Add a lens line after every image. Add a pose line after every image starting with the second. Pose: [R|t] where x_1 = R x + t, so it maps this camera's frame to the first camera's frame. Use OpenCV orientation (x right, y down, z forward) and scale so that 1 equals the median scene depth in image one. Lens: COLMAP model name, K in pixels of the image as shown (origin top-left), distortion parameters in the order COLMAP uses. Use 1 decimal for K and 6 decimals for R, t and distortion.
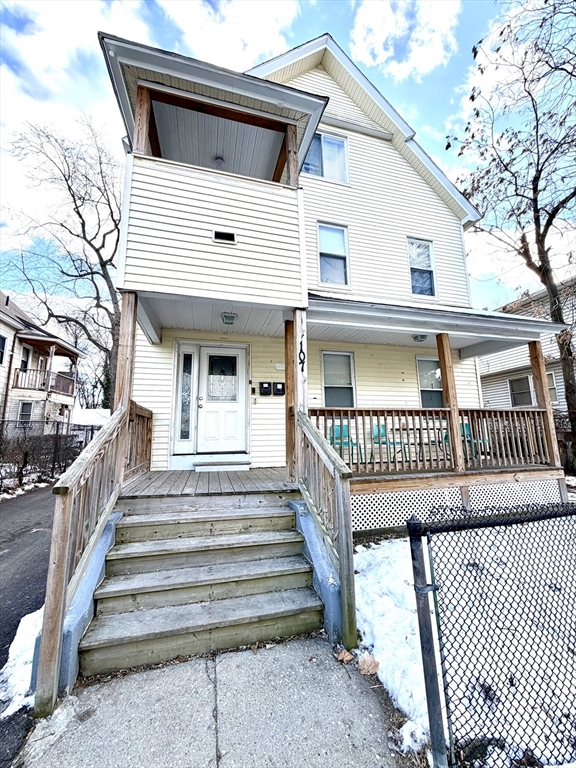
lens RADIAL K [[305.3, 0, 286.2], [0, 305.3, 384.2], [0, 0, 1]] dist [0.002908, 0.000749]
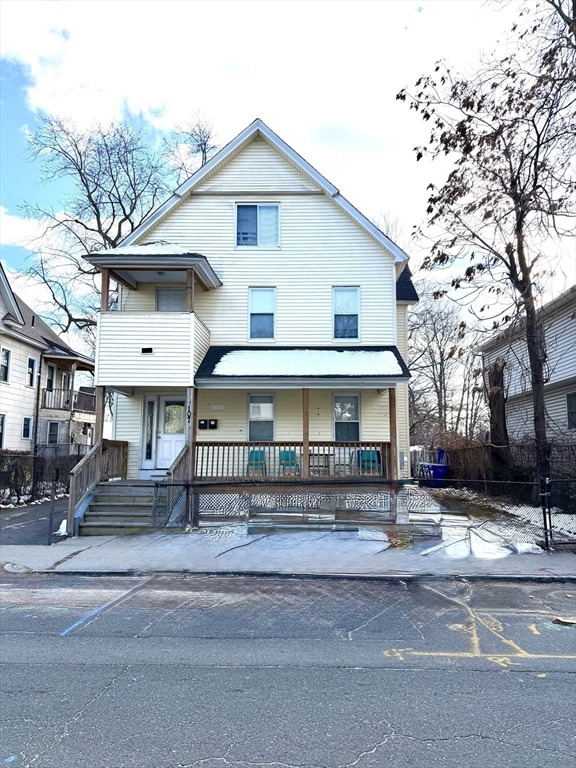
lens RADIAL K [[538.6, 0, 287.6], [0, 538.6, 384.6], [0, 0, 1]] dist [0.057499, -0.002395]
pose [[0.958806, -0.021851, -0.283219, 0.781523], [0.030441, 0.999199, 0.025967, -0.170559], [0.282425, -0.033518, 0.958704, -0.969131]]
